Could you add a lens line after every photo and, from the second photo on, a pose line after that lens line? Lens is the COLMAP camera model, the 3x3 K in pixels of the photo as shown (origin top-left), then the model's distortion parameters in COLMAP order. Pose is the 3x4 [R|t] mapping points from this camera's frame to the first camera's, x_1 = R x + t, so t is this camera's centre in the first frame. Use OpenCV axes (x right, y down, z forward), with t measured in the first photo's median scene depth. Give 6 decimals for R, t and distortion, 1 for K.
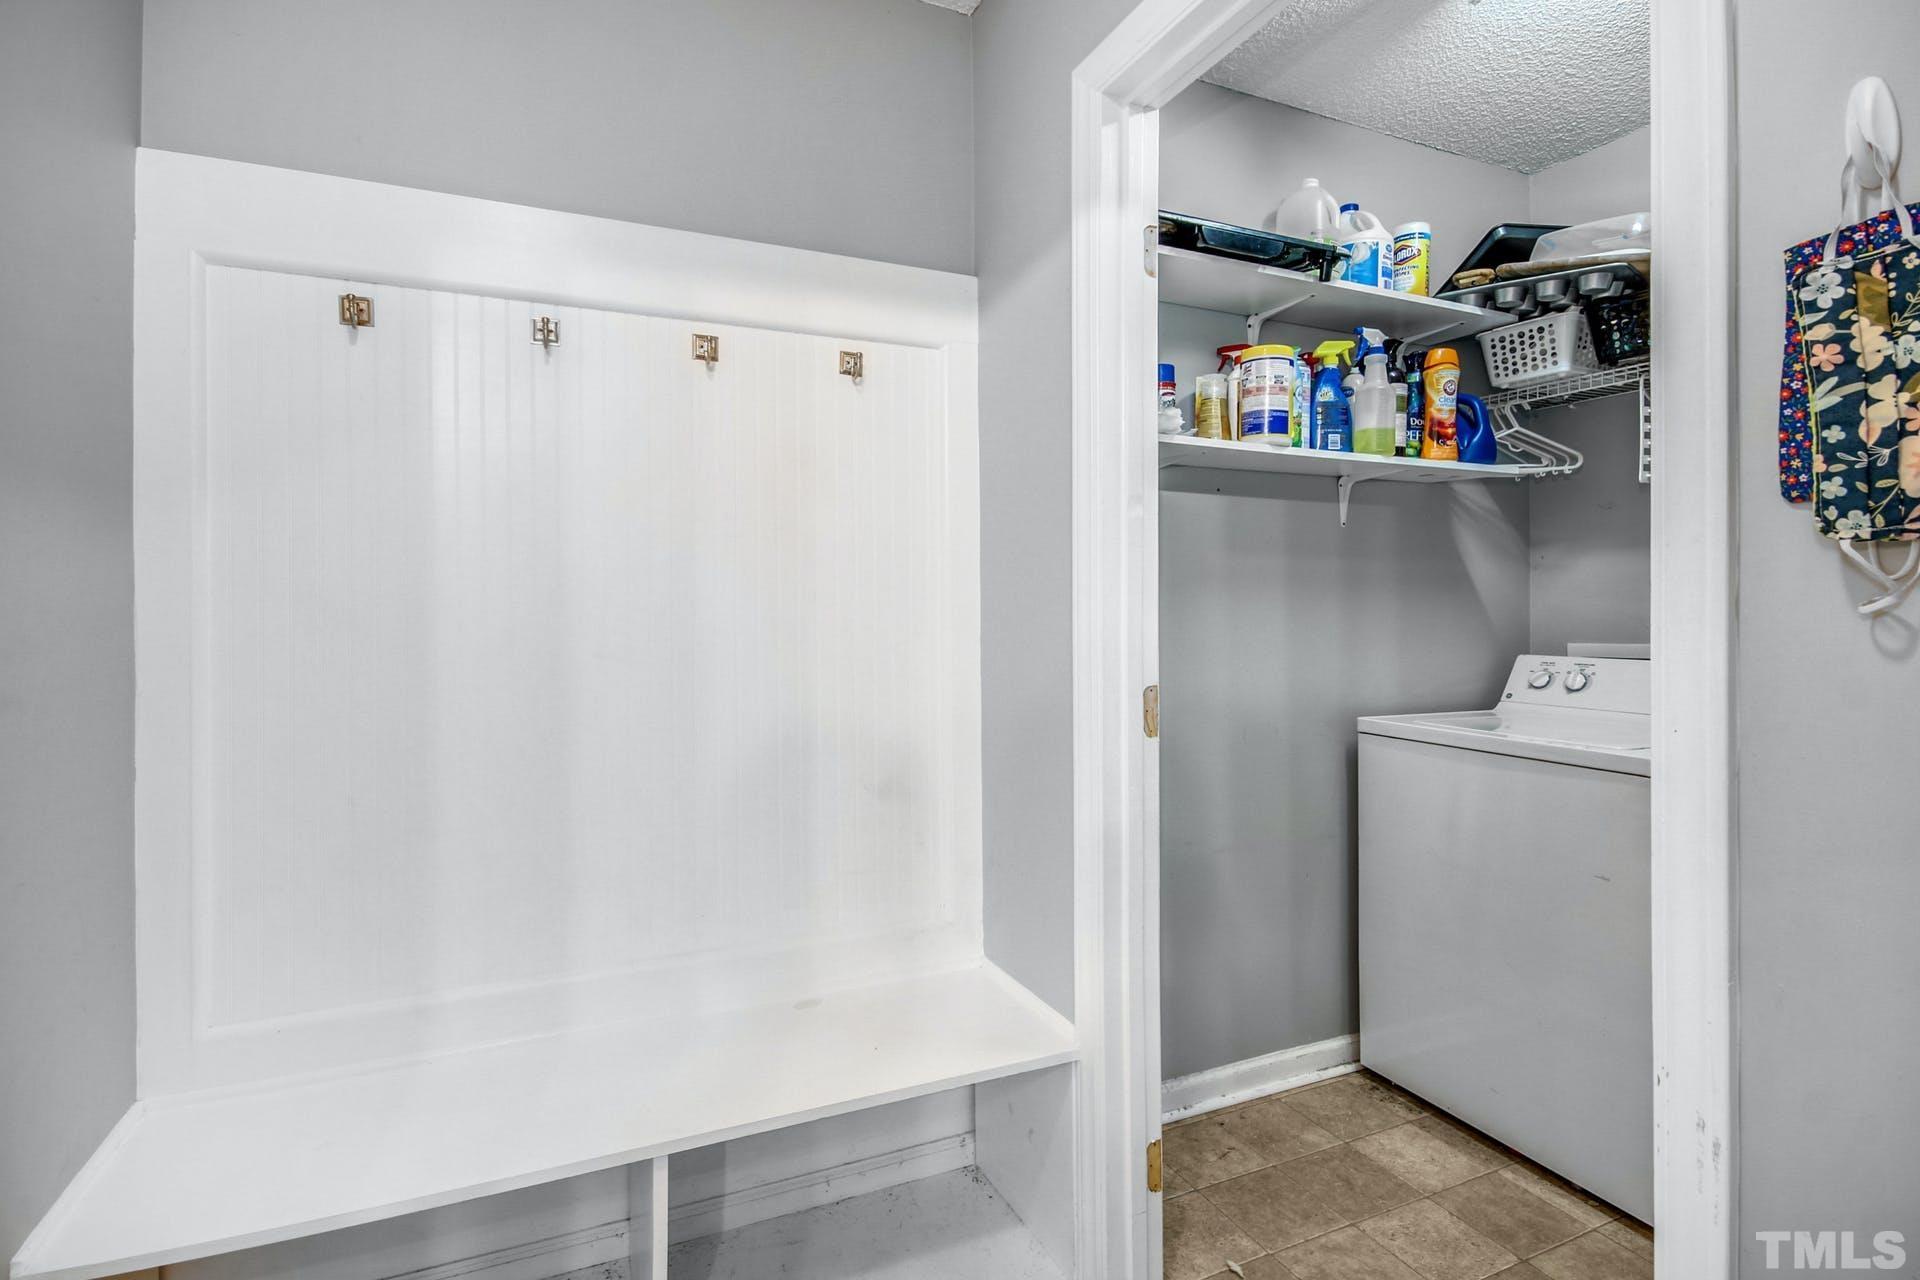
lens RADIAL K [[917.1, 0, 960.0], [0, 917.1, 640.0], [0, 0, 1]] dist [-0.000472, -0.000377]
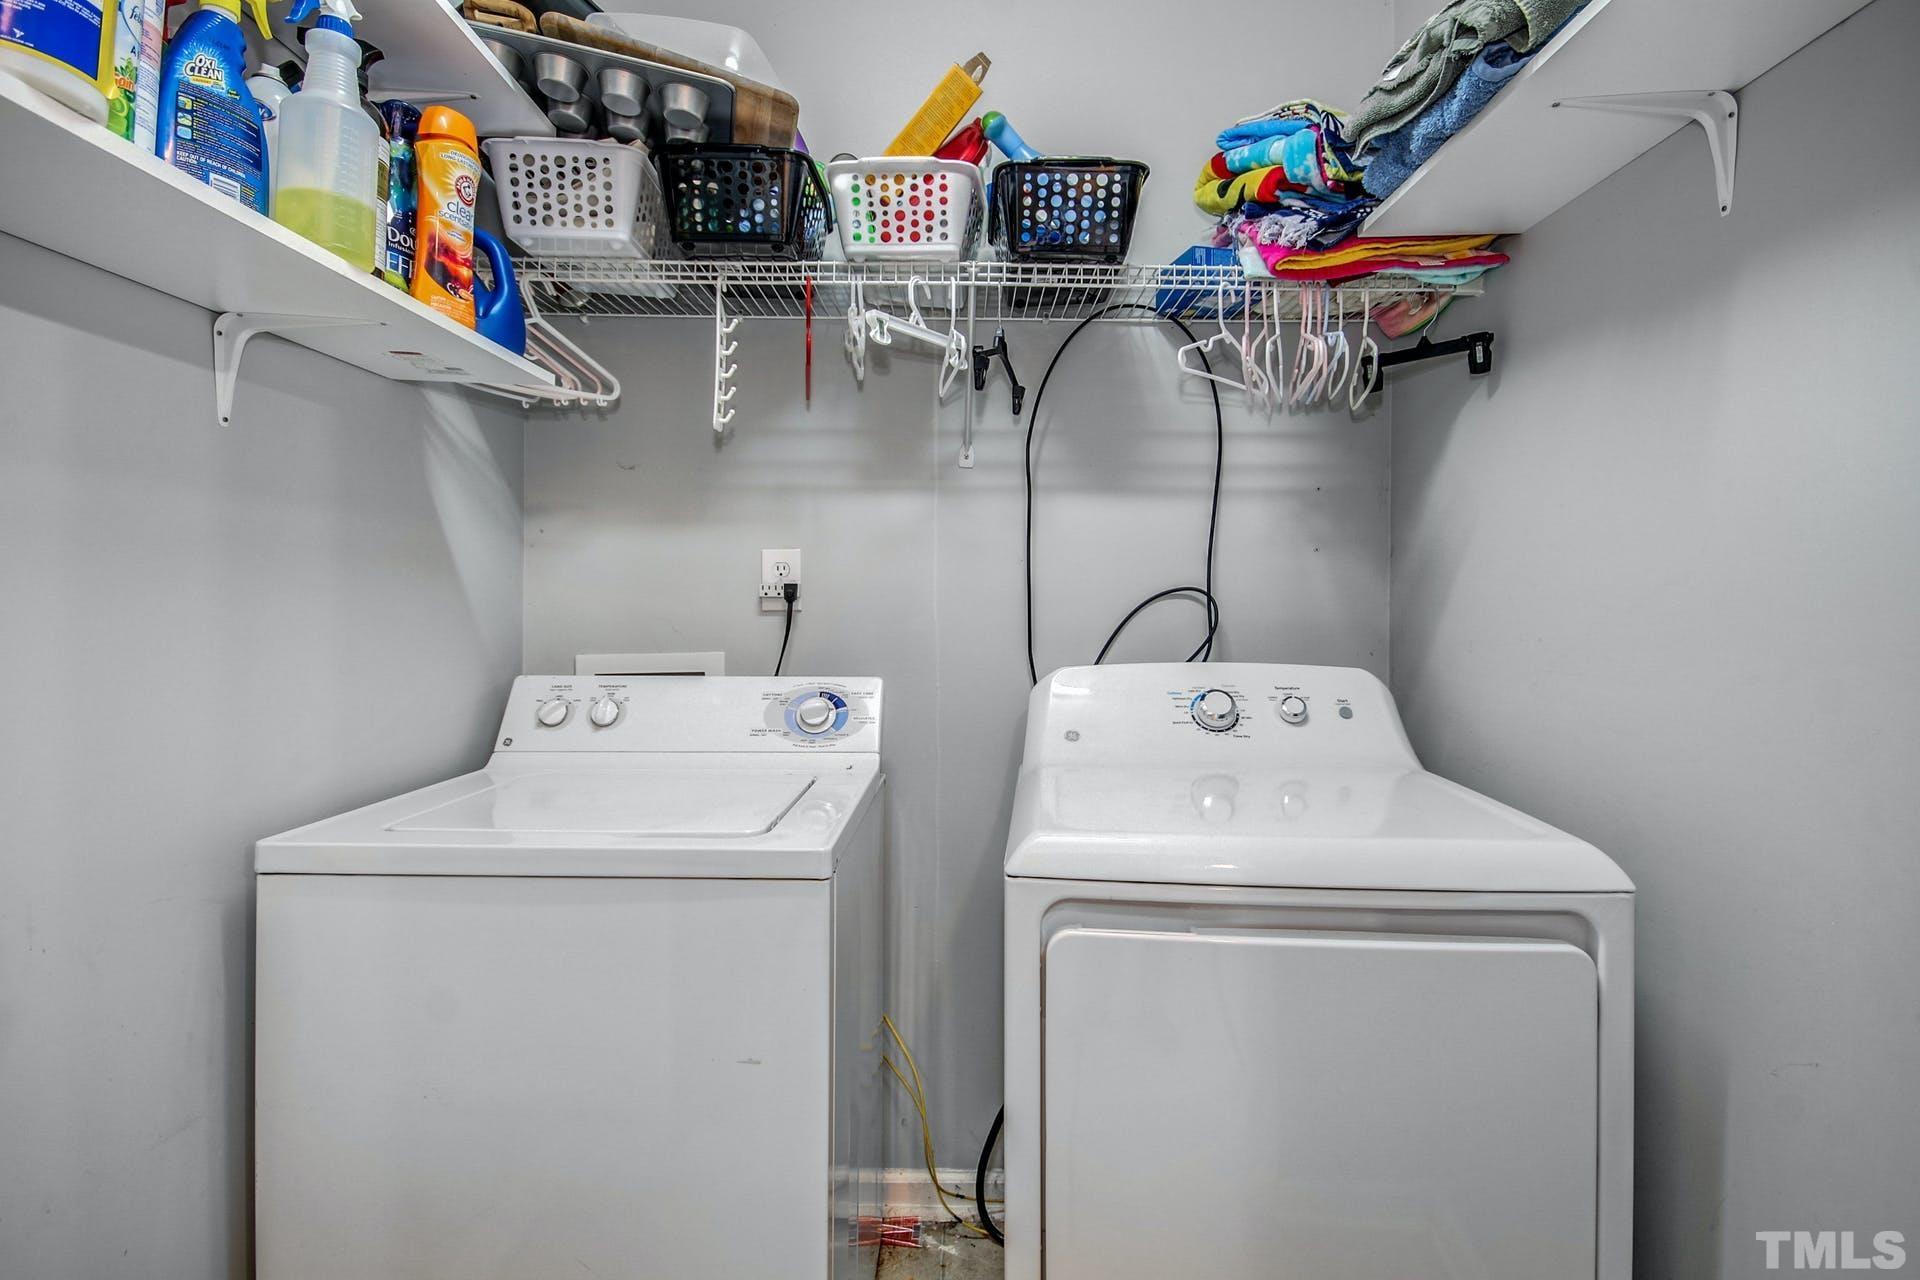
lens RADIAL K [[916.5, 0, 956.0], [0, 916.5, 584.8], [0, 0, 1]] dist [0.001824, -0.023937]
pose [[0.428521, 0.018731, 0.903337, 0.178312], [0.024354, 0.999182, -0.032271, -0.023423], [-0.903203, 0.035828, 0.427715, 0.508927]]
